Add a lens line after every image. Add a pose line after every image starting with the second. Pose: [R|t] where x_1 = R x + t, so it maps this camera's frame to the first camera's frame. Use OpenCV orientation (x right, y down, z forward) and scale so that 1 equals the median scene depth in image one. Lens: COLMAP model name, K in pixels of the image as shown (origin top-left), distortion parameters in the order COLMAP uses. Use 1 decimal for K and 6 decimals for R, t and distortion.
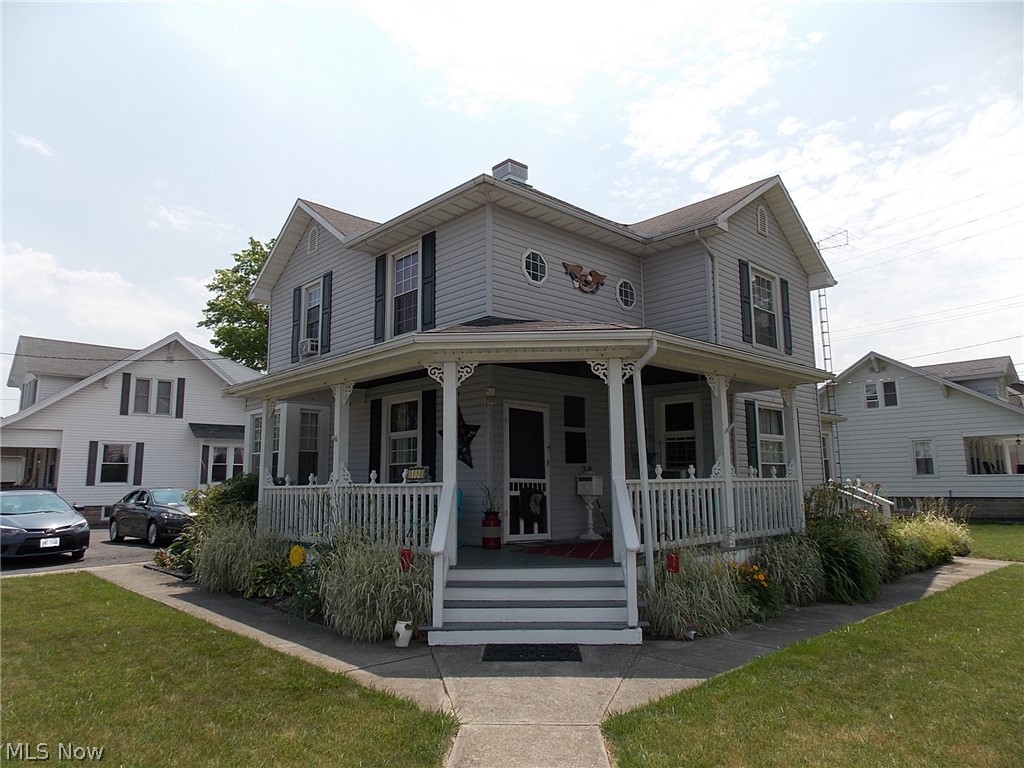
lens RADIAL K [[671.0, 0, 517.2], [0, 671.0, 379.6], [0, 0, 1]] dist [0.003208, -0.005033]
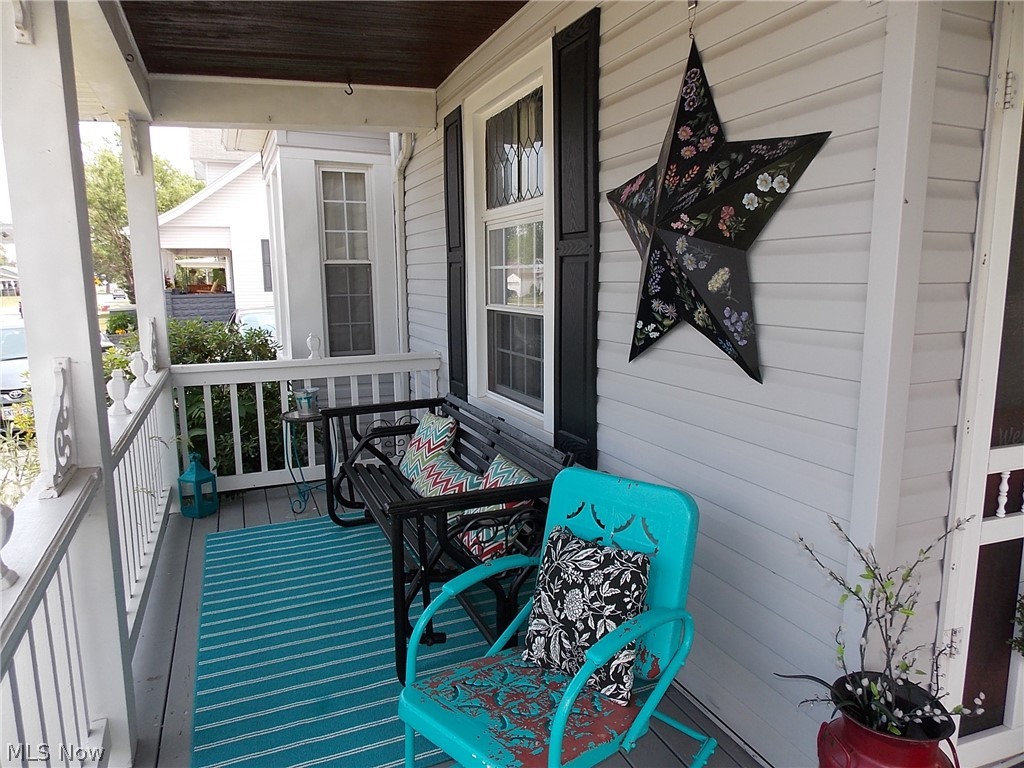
lens RADIAL K [[671.0, 0, 517.2], [0, 671.0, 379.6], [0, 0, 1]] dist [0.003208, -0.005033]
pose [[0.936849, 0.054859, -0.345405, -0.061688], [0.053020, 0.953927, 0.295317, 0.068612], [0.345692, -0.294981, 0.890777, 0.761732]]
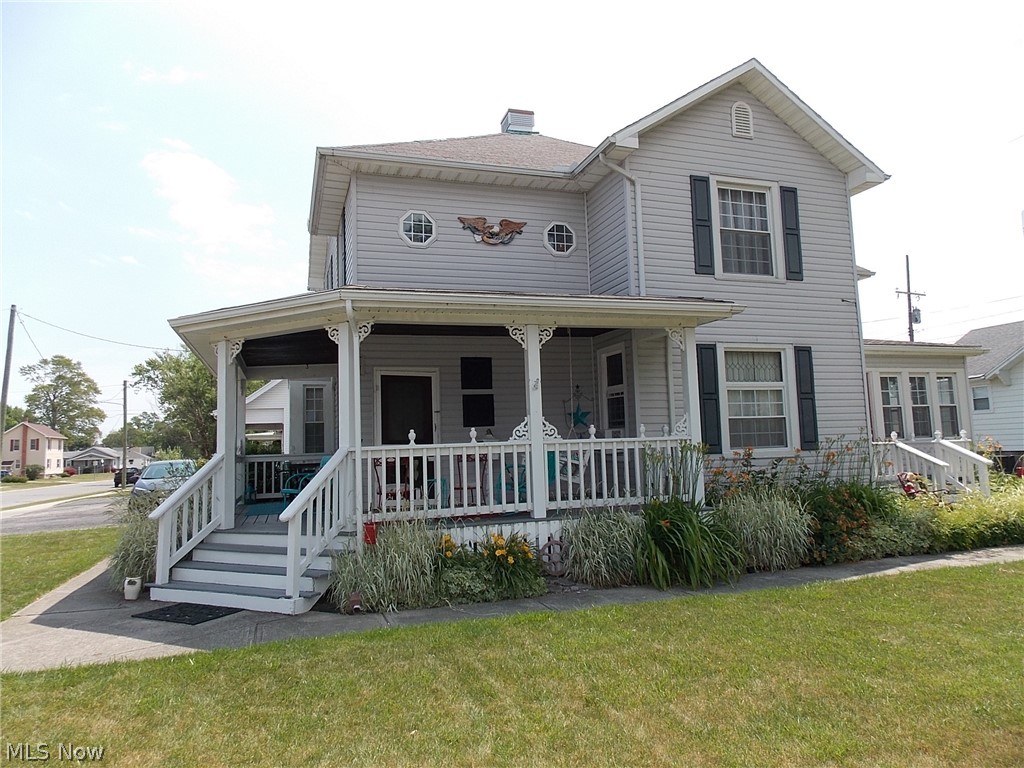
lens RADIAL K [[671.0, 0, 517.2], [0, 671.0, 379.6], [0, 0, 1]] dist [0.003208, -0.005033]
pose [[0.906827, -0.061937, -0.416927, 0.562923], [0.086950, 0.995358, 0.041253, 0.023888], [0.412437, -0.073661, 0.908003, 0.163886]]
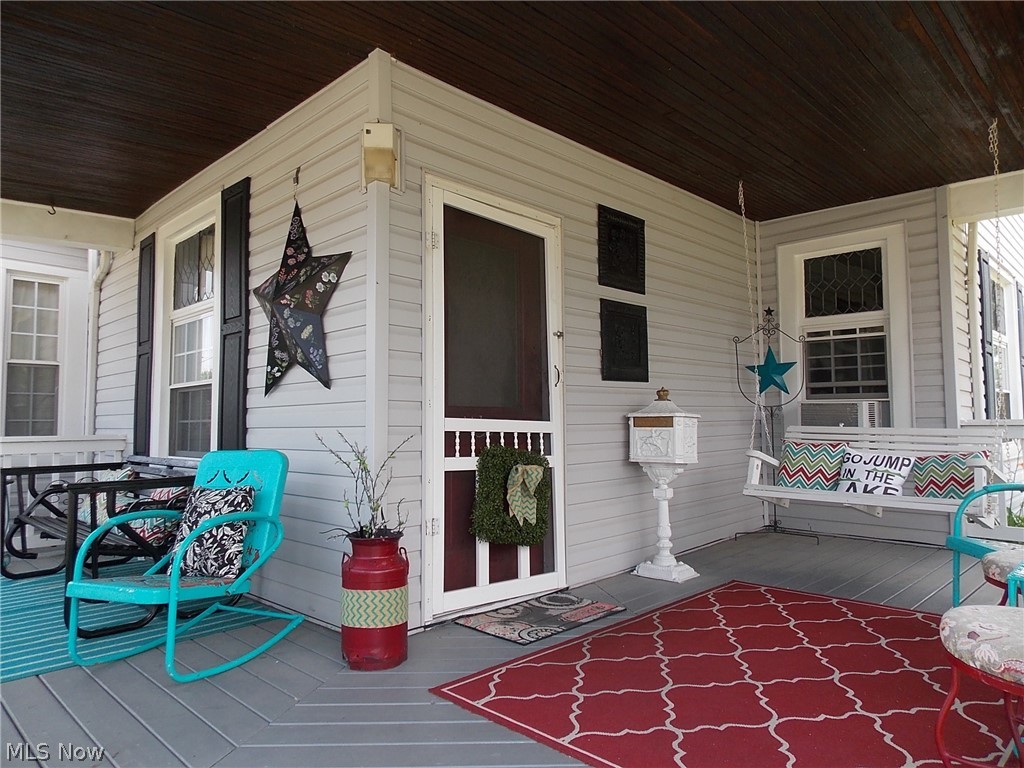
lens RADIAL K [[671.0, 0, 517.2], [0, 671.0, 379.6], [0, 0, 1]] dist [0.003208, -0.005033]
pose [[0.999301, 0.001964, 0.037344, 0.010686], [-0.005076, 0.996502, 0.083416, 0.094845], [-0.037050, -0.083548, 0.995815, 0.635968]]
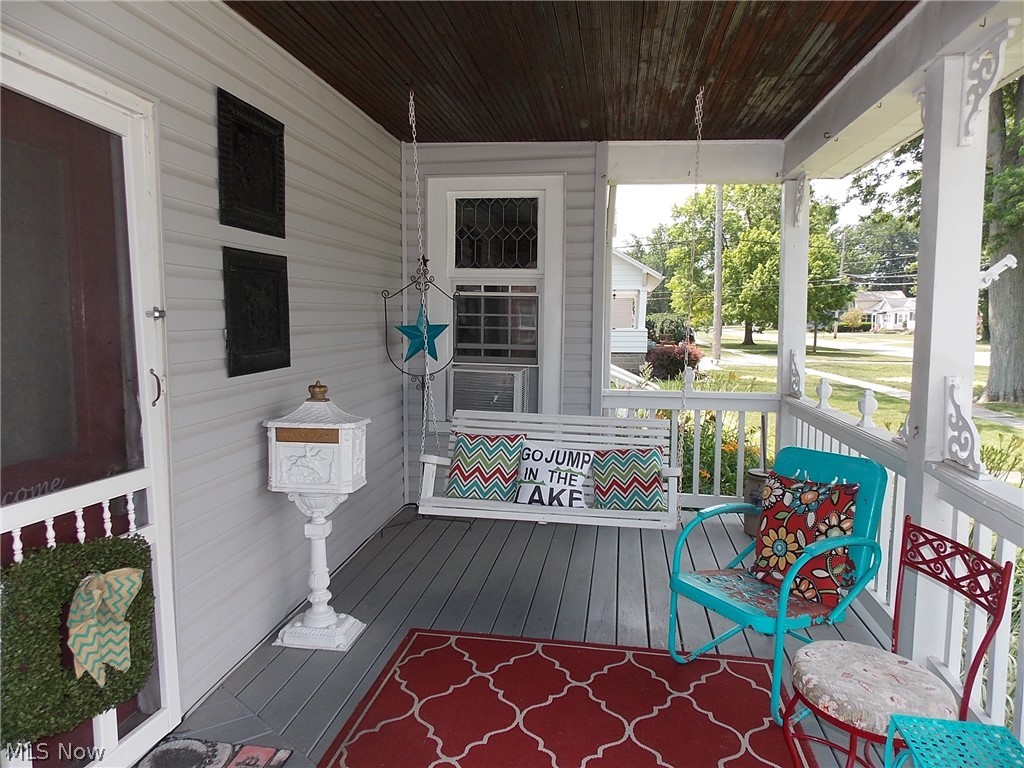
lens RADIAL K [[671.0, 0, 517.2], [0, 671.0, 379.6], [0, 0, 1]] dist [0.003208, -0.005033]
pose [[0.788303, -0.043774, 0.613729, 0.006273], [-0.102720, 0.974105, 0.201416, 0.066989], [-0.606653, -0.221819, 0.763393, 0.766098]]
